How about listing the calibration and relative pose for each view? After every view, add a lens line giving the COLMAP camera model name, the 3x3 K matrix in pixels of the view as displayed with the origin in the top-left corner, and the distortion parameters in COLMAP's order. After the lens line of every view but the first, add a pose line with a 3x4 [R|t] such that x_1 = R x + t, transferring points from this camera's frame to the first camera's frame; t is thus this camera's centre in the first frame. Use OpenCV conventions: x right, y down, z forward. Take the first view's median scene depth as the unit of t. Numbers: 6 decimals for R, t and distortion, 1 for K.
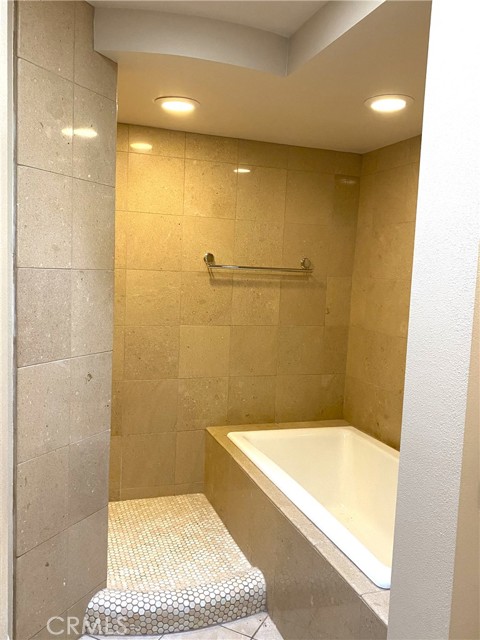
lens RADIAL K [[492.4, 0, 240.0], [0, 492.4, 320.0], [0, 0, 1]] dist [0.086138, -0.127952]
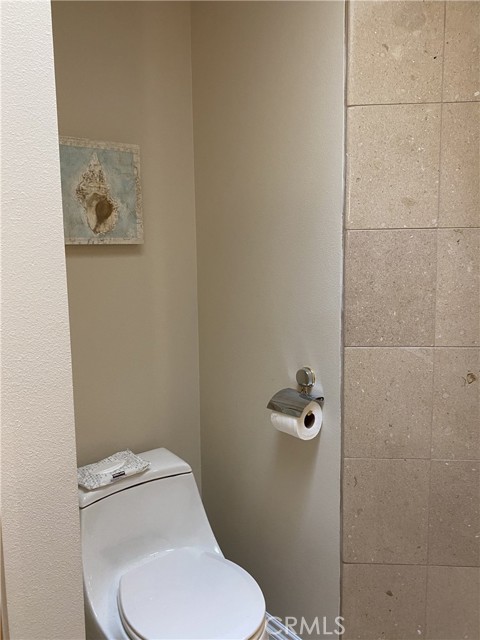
lens RADIAL K [[492.4, 0, 240.0], [0, 492.4, 320.0], [0, 0, 1]] dist [0.086138, -0.127952]
pose [[0.403740, 0.063525, -0.912665, 0.256314], [-0.057763, 0.997366, 0.043868, 0.021782], [0.913048, 0.035007, 0.406346, 0.466343]]
